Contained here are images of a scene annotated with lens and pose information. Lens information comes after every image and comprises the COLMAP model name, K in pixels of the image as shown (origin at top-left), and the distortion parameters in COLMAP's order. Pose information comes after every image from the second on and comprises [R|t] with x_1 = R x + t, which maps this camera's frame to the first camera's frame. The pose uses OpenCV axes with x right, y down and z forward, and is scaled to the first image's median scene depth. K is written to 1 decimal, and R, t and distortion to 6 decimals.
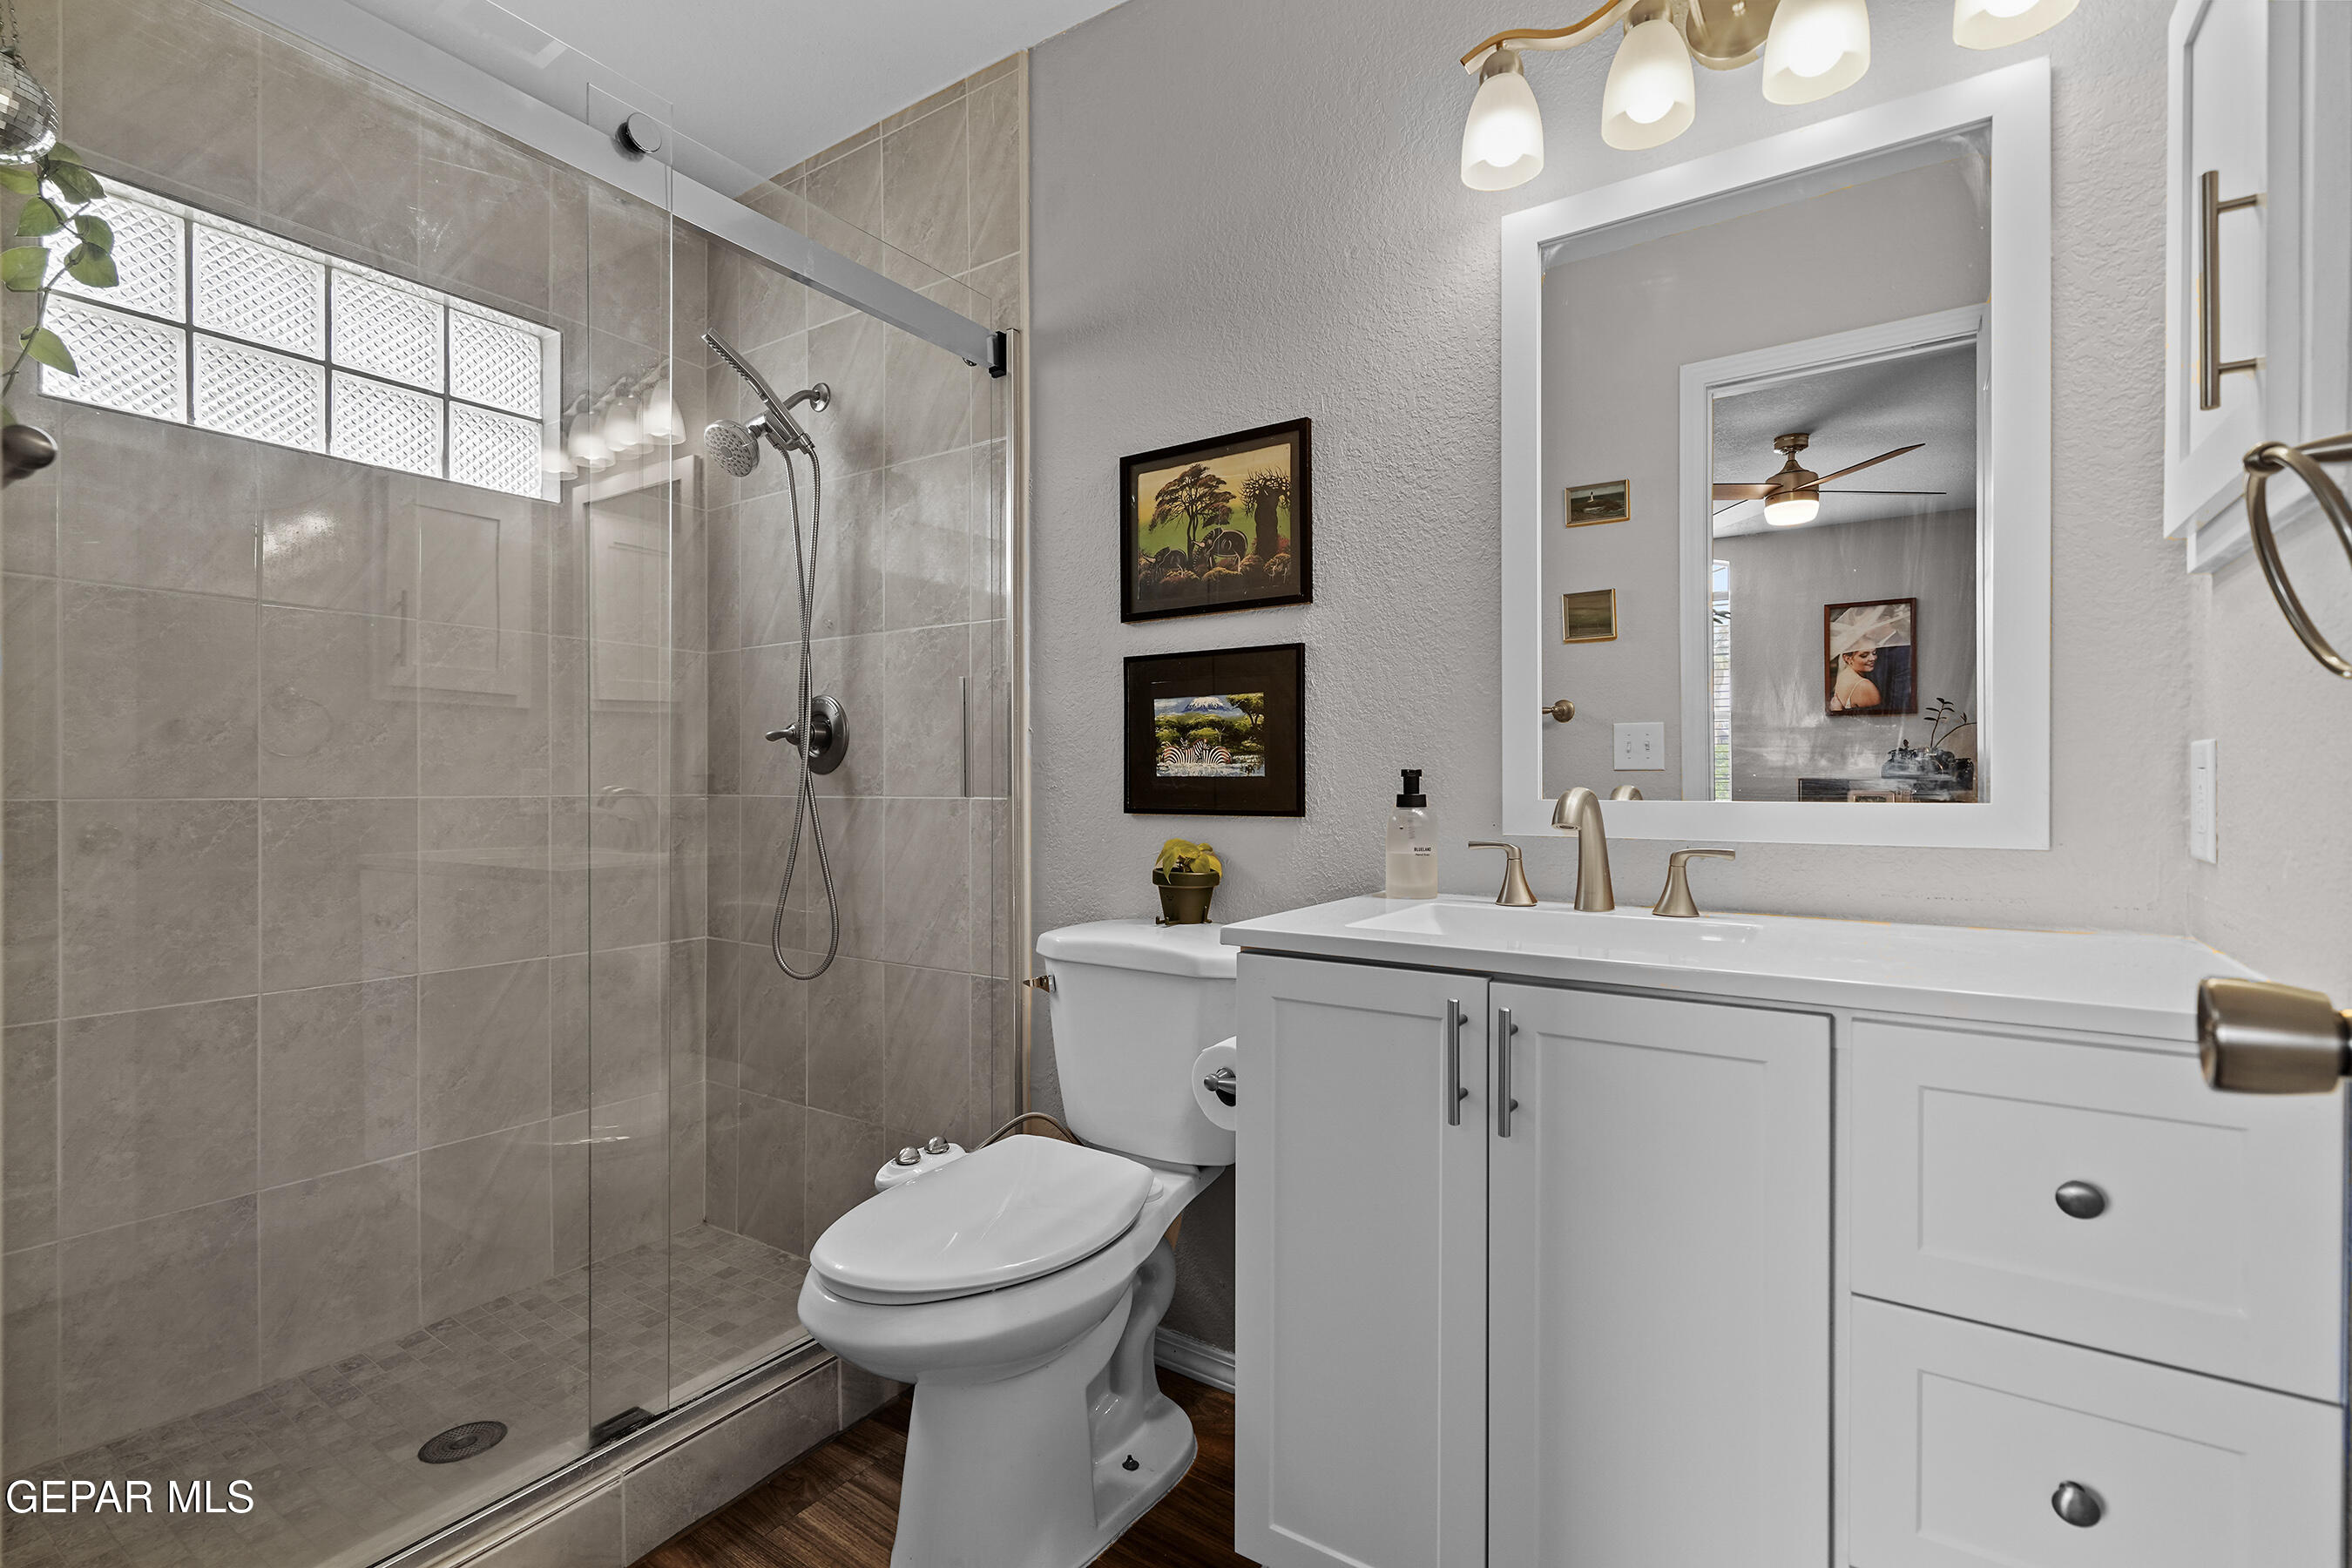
lens RADIAL K [[1079.3, 0, 1174.0], [0, 1079.3, 777.8], [0, 0, 1]] dist [-0.000095, 0.000037]
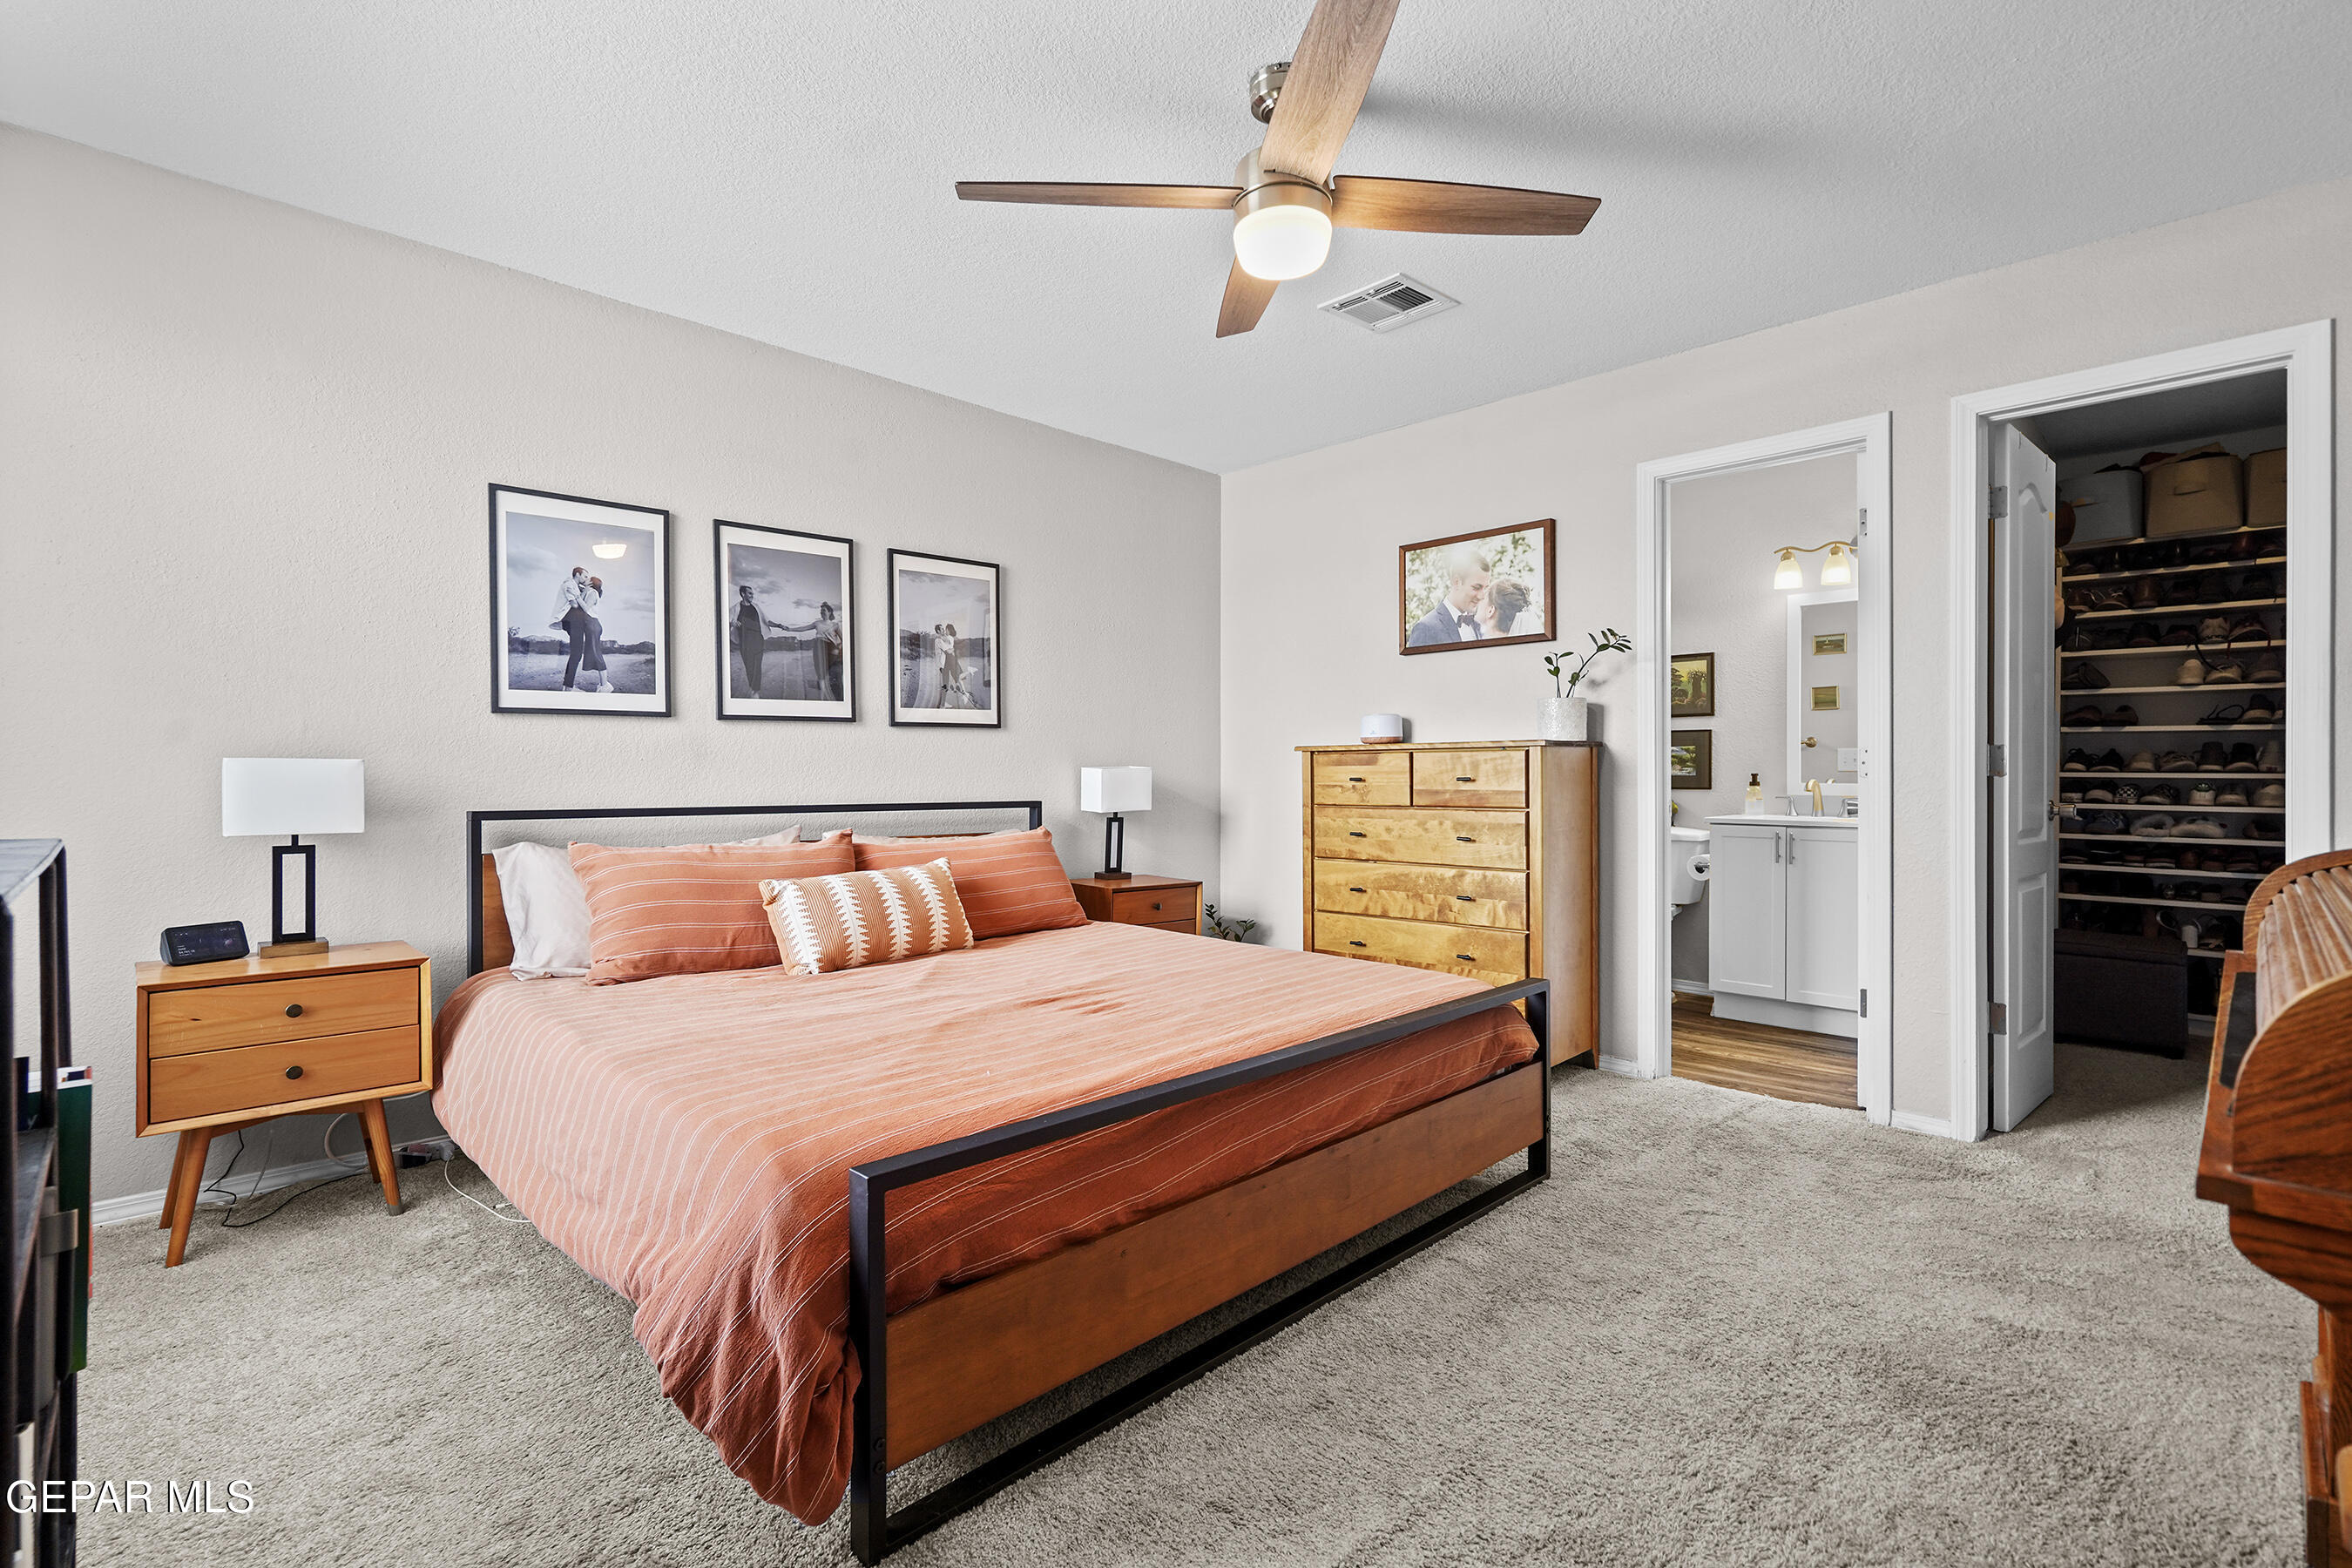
lens RADIAL K [[1079.3, 0, 1184.5], [0, 1079.3, 771.8], [0, 0, 1]] dist [-0.000095, 0.000037]
pose [[0.981747, -0.000588, -0.190192, -0.720985], [0.001777, 0.999980, 0.006080, -0.031335], [0.190184, -0.006307, 0.981728, -2.123241]]
